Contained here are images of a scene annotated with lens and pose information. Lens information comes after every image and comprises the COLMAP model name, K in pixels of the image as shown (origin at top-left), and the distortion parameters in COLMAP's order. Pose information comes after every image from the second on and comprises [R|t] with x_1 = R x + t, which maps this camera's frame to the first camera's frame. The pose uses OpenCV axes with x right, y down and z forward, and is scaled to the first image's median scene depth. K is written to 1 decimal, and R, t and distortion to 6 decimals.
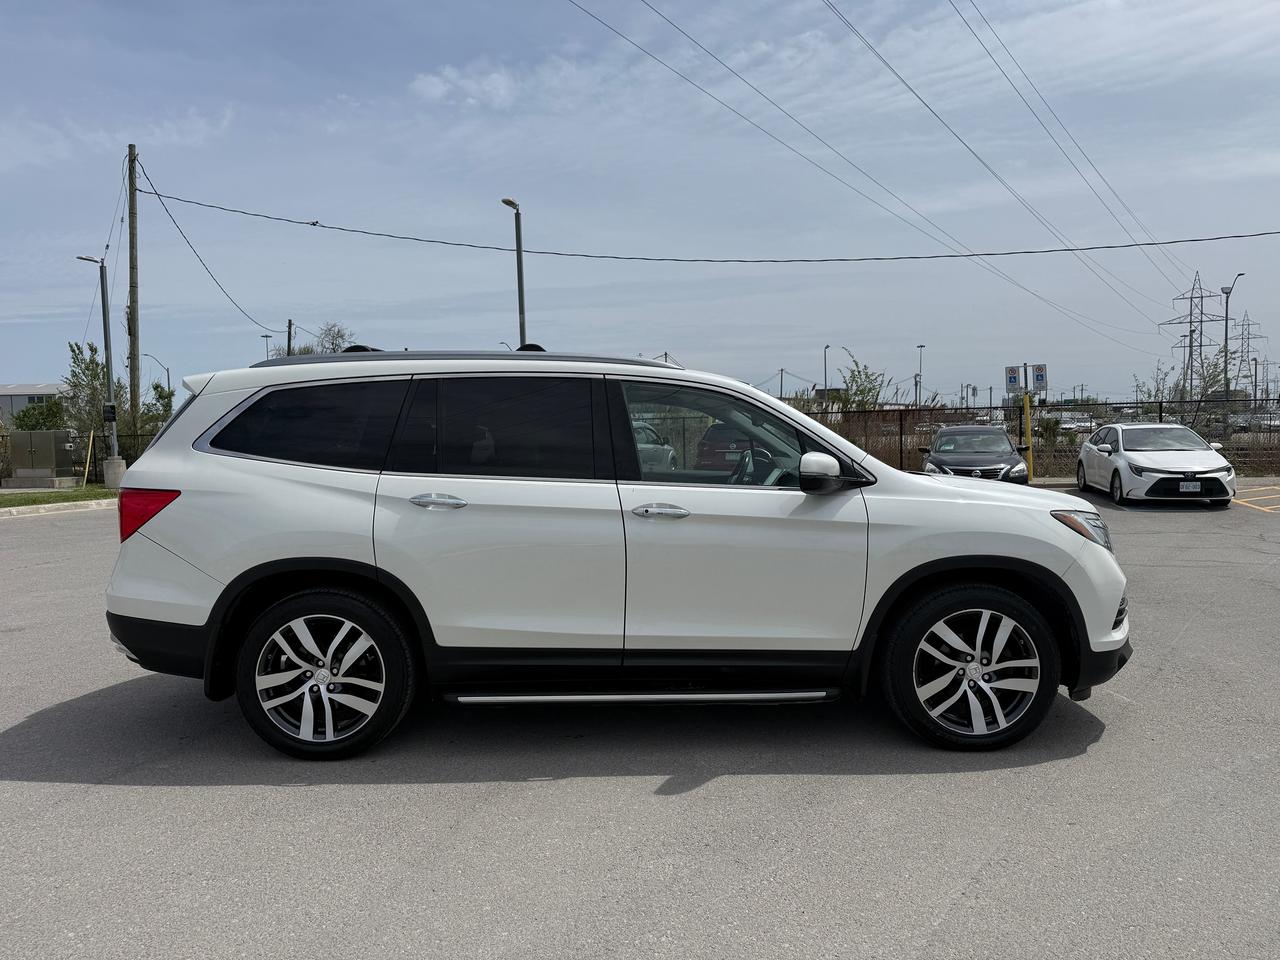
lens RADIAL K [[895.5, 0, 640.0], [0, 895.5, 480.0], [0, 0, 1]] dist [0.011331, -0.002385]
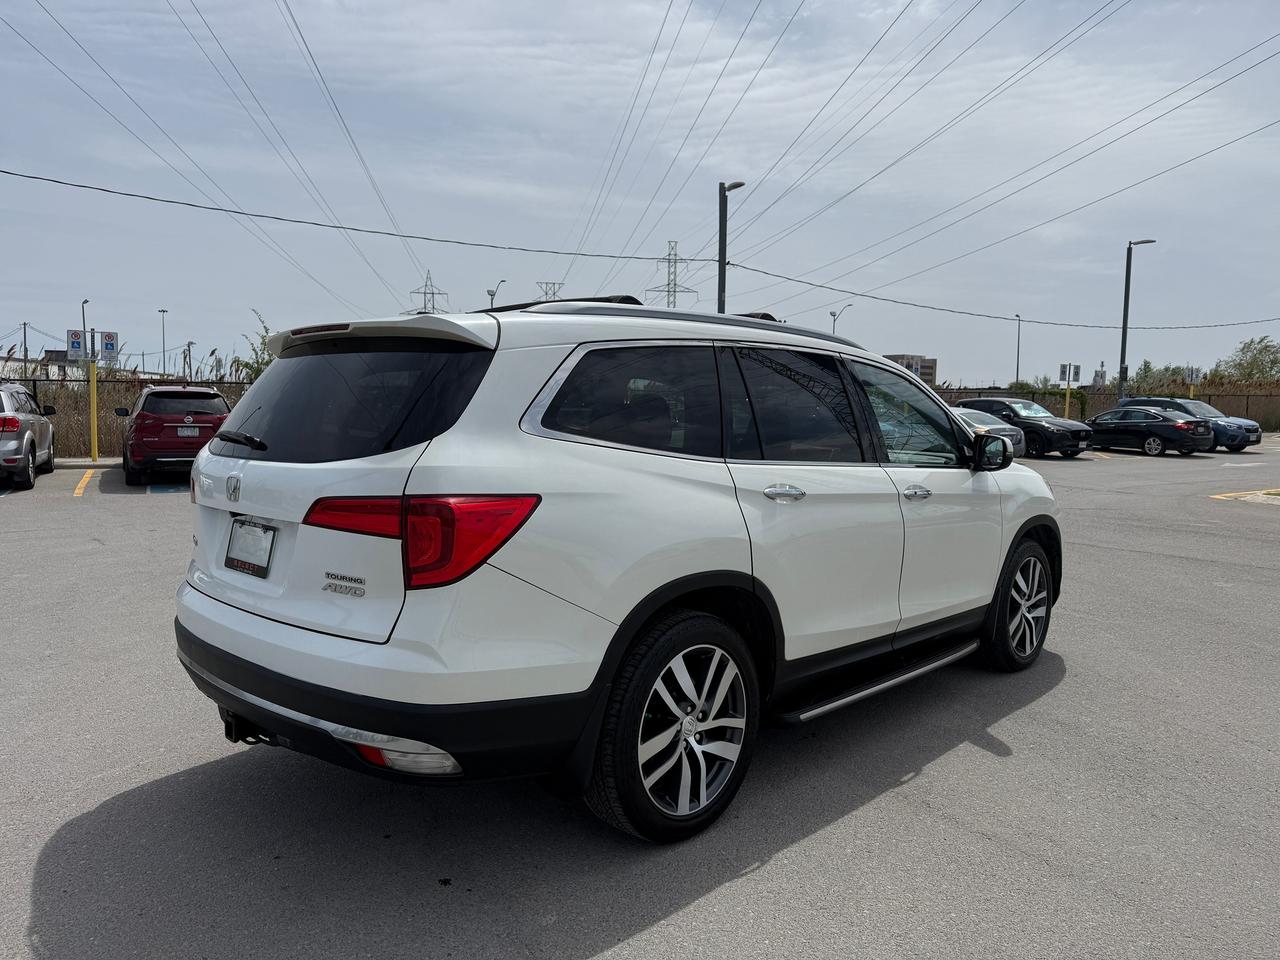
lens RADIAL K [[906.8, 0, 631.5], [0, 906.8, 424.8], [0, 0, 1]] dist [0.019031, -0.001367]
pose [[0.706308, 0.006827, 0.707872, -0.942436], [0.016627, 0.999518, -0.026230, -0.020802], [-0.707710, 0.030297, 0.705853, 0.473553]]
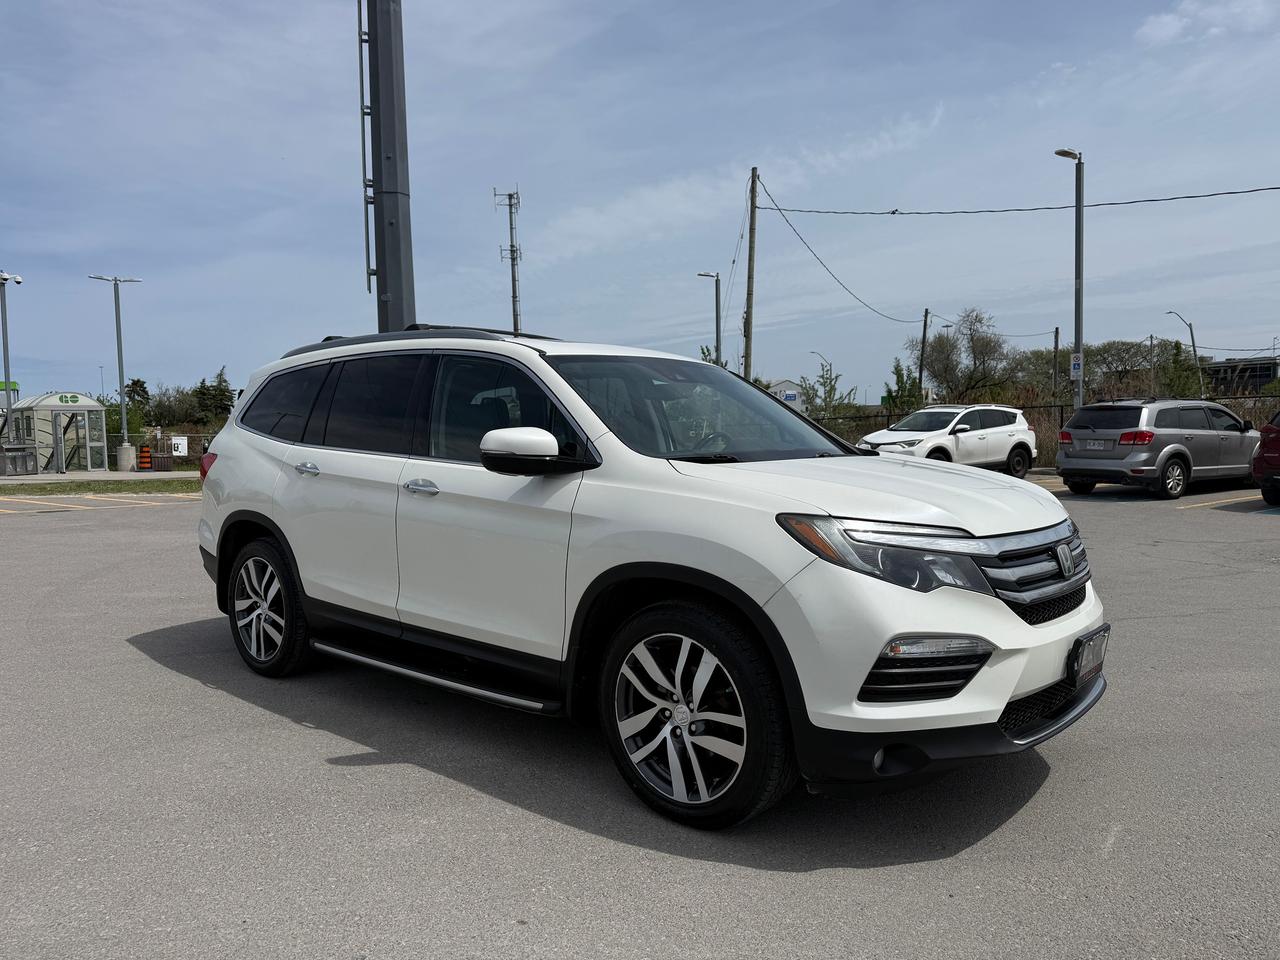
lens RADIAL K [[890.3, 0, 640.0], [0, 890.3, 480.0], [0, 0, 1]] dist [0.104205, -0.153838]
pose [[0.745918, 0.040189, -0.664824, 0.849493], [-0.031733, 0.999189, 0.024798, -0.005148], [0.665282, 0.002600, 0.746588, 0.410780]]
